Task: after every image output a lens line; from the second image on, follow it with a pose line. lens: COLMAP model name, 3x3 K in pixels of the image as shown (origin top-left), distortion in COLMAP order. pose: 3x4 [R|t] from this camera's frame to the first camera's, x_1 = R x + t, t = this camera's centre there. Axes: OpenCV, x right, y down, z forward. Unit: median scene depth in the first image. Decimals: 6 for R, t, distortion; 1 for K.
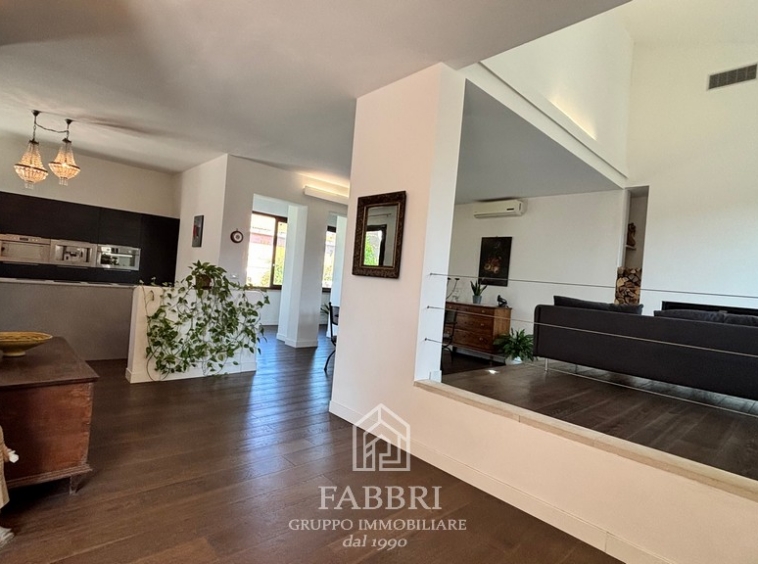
lens RADIAL K [[398.5, 0, 374.5], [0, 398.5, 282.2], [0, 0, 1]] dist [0.013585, -0.000116]
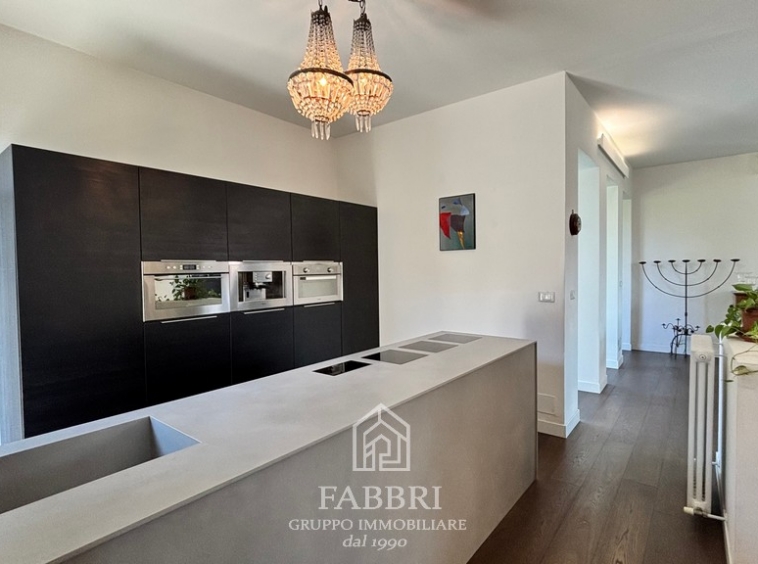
lens RADIAL K [[398.5, 0, 374.5], [0, 398.5, 282.2], [0, 0, 1]] dist [0.013585, -0.000116]
pose [[0.986002, -0.101053, 0.132622, -0.644151], [0.096624, 0.994539, 0.039437, -0.076974], [-0.135883, -0.026071, 0.990382, 0.444943]]
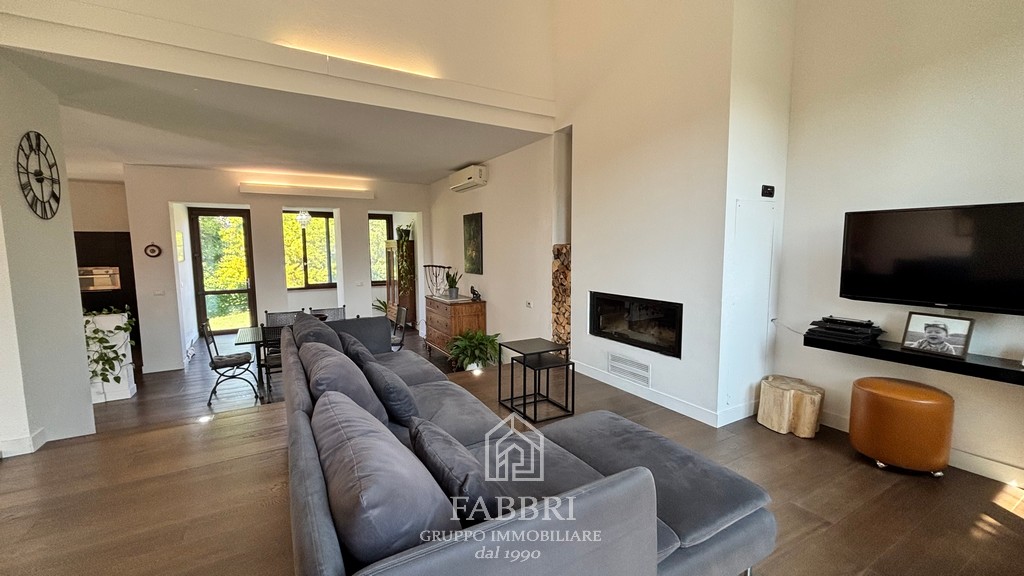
lens RADIAL K [[408.1, 0, 512.0], [0, 408.1, 288.0], [0, 0, 1]] dist [0.000884, -0.000115]
pose [[0.969759, -0.070726, -0.233594, 0.643787], [0.090312, 0.993143, 0.074233, -0.020127], [0.226742, -0.093085, 0.969496, 0.228738]]
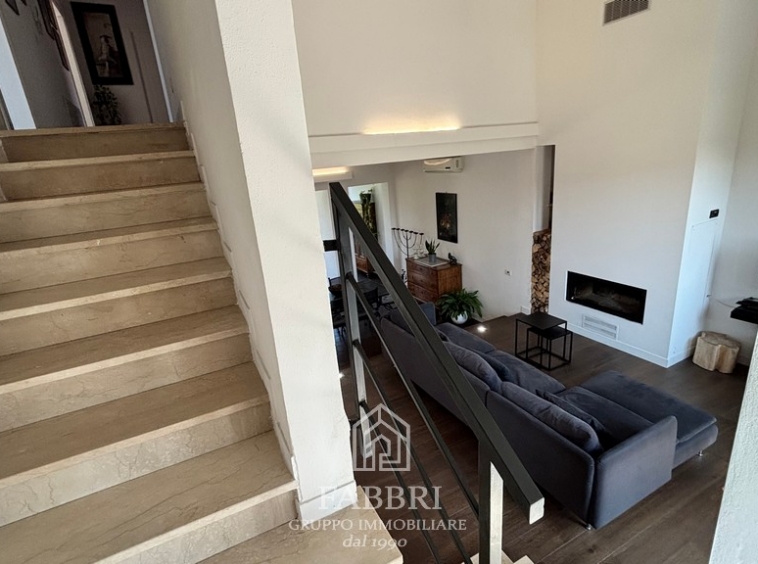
lens RADIAL K [[408.1, 0, 379.0], [0, 408.1, 282.0], [0, 0, 1]] dist [-0.006031, 0.000136]
pose [[0.949413, -0.081210, -0.303347, 0.495996], [0.168131, 0.947322, 0.272605, -0.234577], [0.265229, -0.309816, 0.913054, -0.035007]]
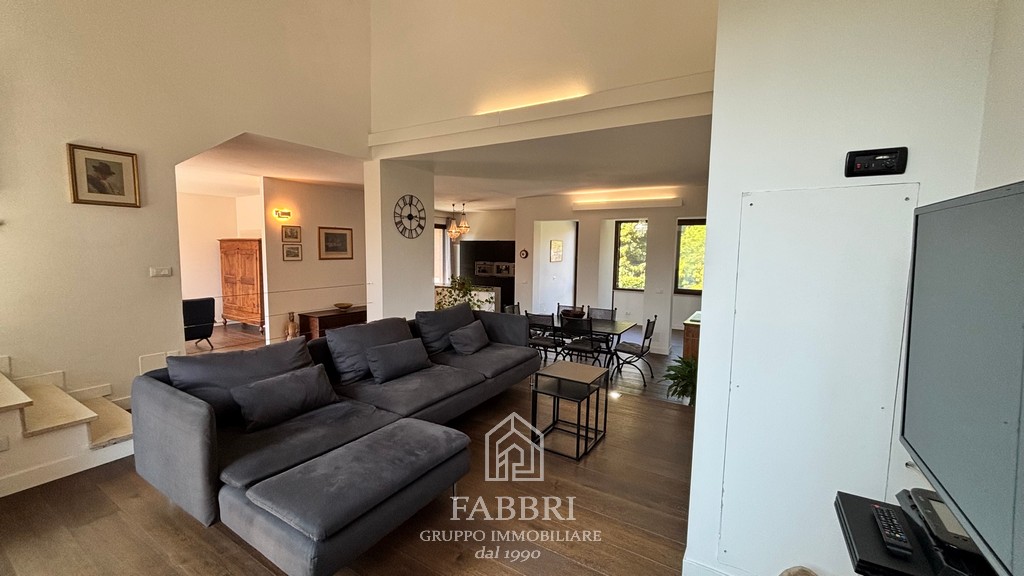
lens RADIAL K [[408.1, 0, 512.0], [0, 408.1, 288.0], [0, 0, 1]] dist [0.000884, -0.000115]
pose [[0.271650, 0.010920, -0.962334, 0.961863], [0.003983, 0.999914, 0.012471, -0.010138], [0.962388, -0.007220, 0.271583, 0.520599]]
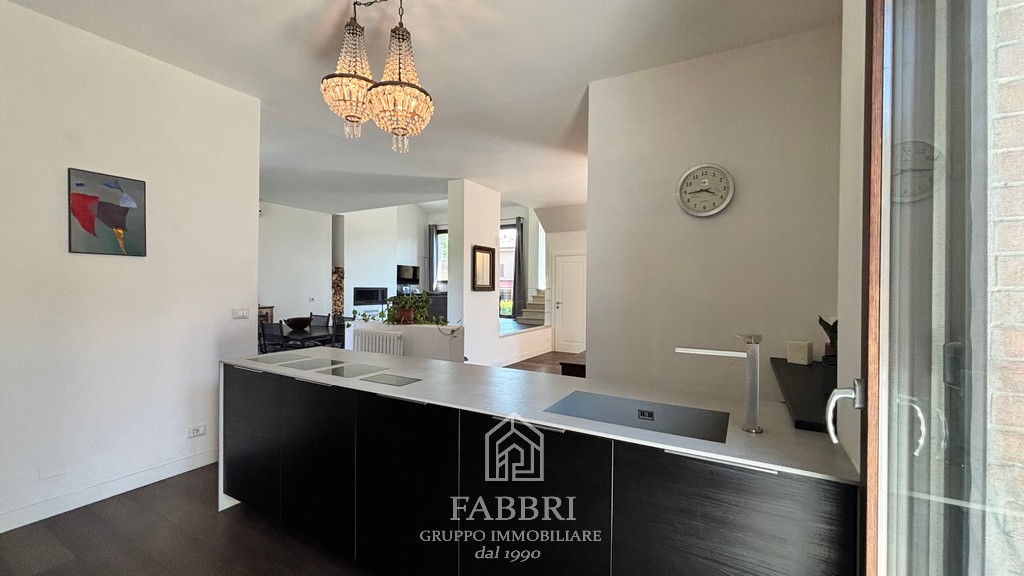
lens RADIAL K [[408.1, 0, 512.0], [0, 408.1, 288.0], [0, 0, 1]] dist [0.000884, -0.000115]
pose [[-0.292727, -0.092651, 0.951697, -0.949553], [-0.027763, 0.995698, 0.088395, -0.102851], [-0.955793, -0.000546, -0.294041, 0.738485]]
